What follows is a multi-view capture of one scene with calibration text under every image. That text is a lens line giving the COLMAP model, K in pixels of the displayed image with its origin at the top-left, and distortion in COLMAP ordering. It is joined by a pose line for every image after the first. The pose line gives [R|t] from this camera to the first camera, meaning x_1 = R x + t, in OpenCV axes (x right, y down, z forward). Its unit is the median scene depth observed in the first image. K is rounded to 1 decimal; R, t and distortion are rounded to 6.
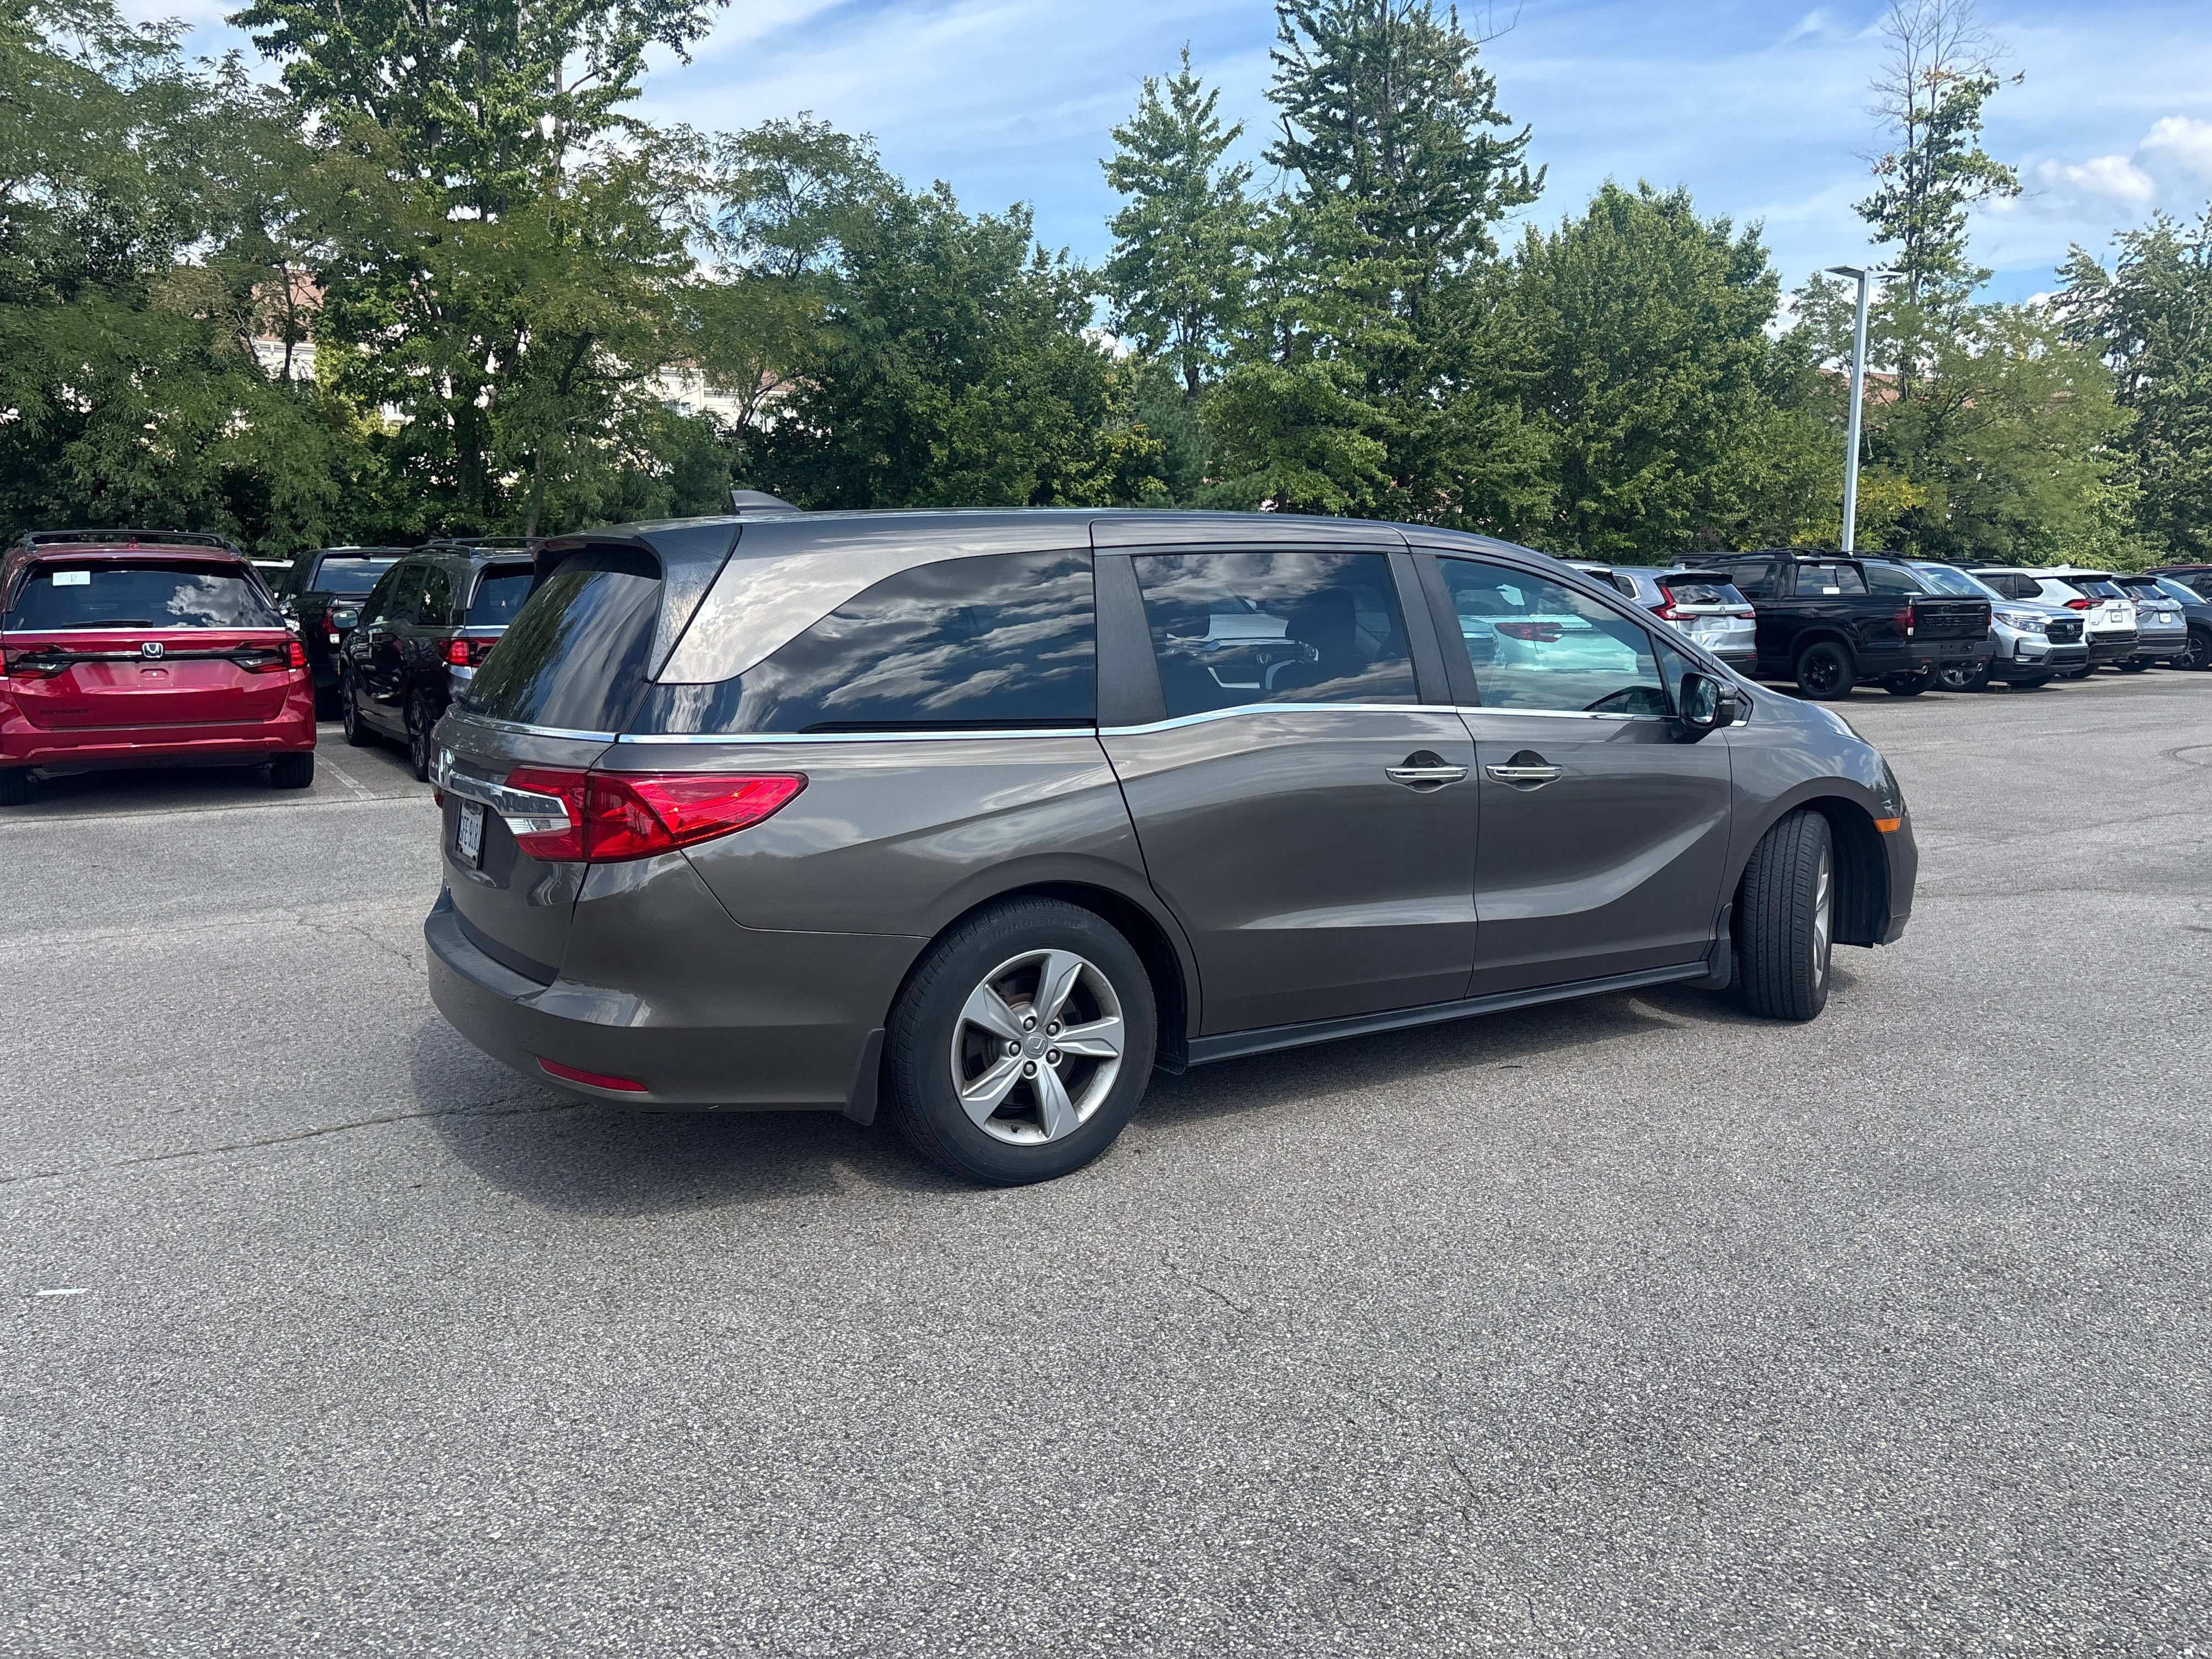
lens RADIAL K [[1668.5, 0, 1111.5], [0, 1668.5, 839.1], [0, 0, 1]] dist [0.044644, -0.043860]
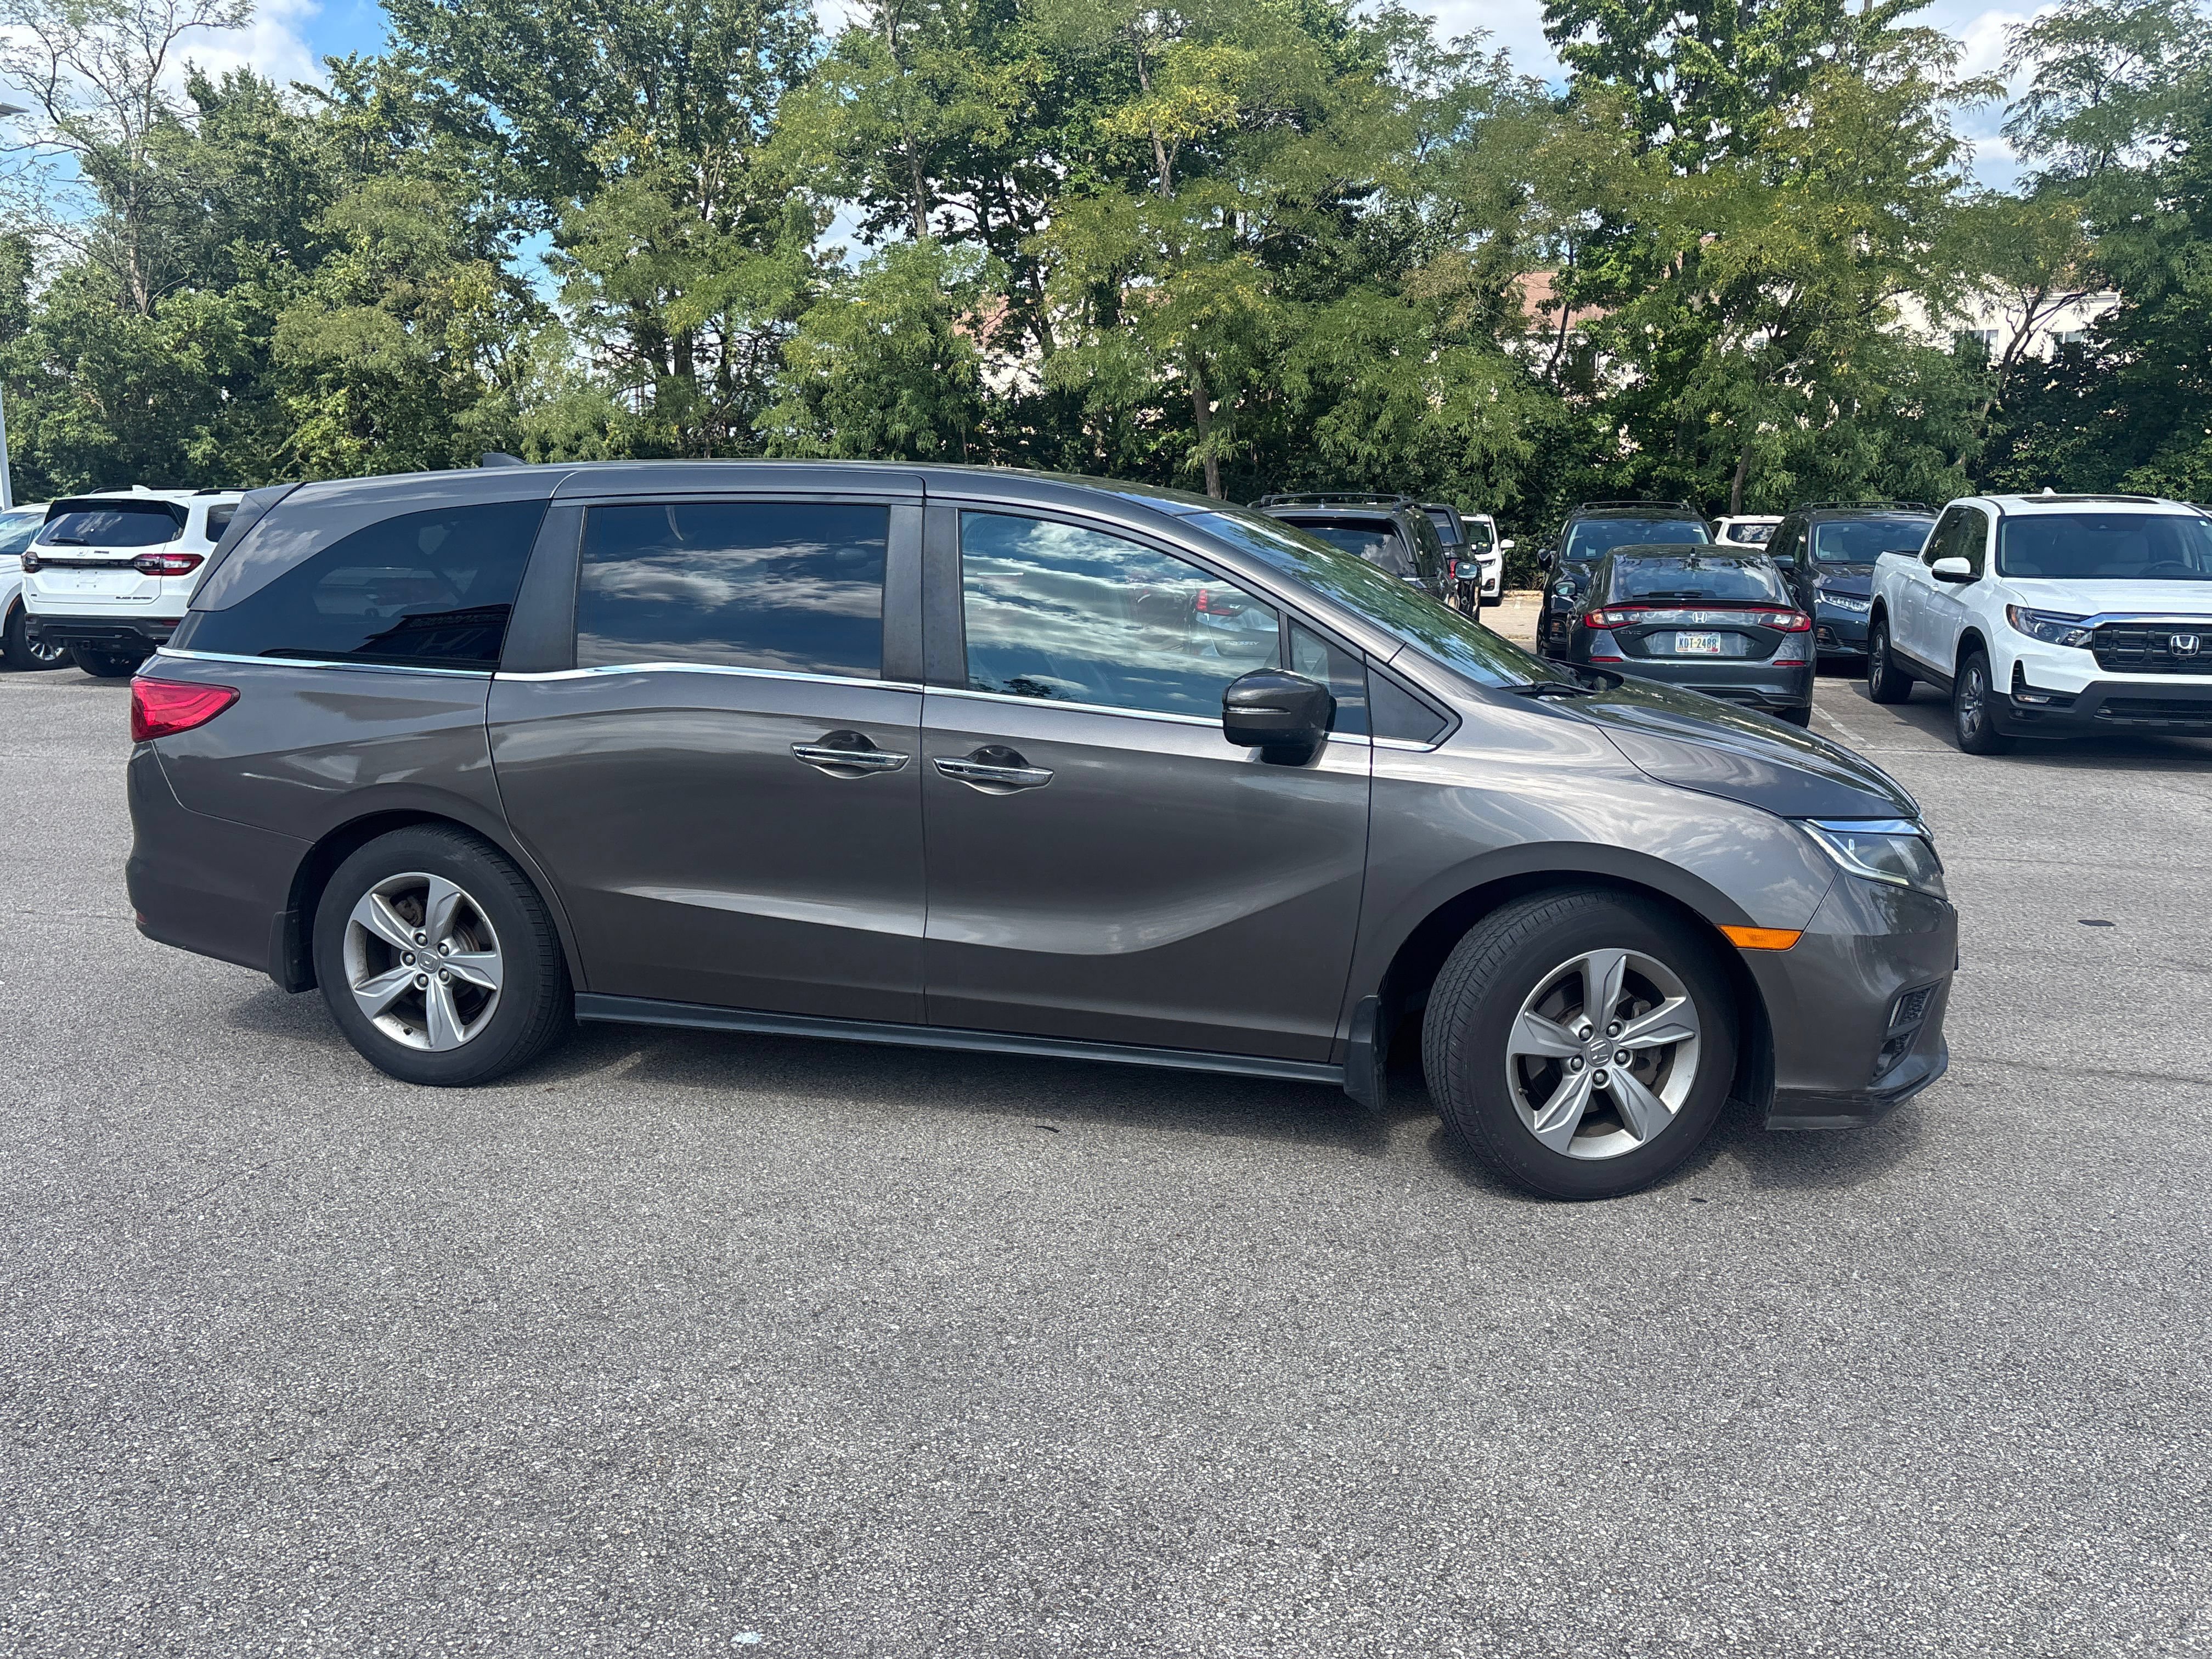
lens RADIAL K [[1668.1, 0, 1114.5], [0, 1668.1, 809.0], [0, 0, 1]] dist [0.041134, -0.041858]
pose [[0.690950, 0.123795, -0.712224, 0.117643], [-0.116634, 0.991411, 0.059172, -0.010382], [0.713432, 0.042185, 0.699454, 0.062730]]
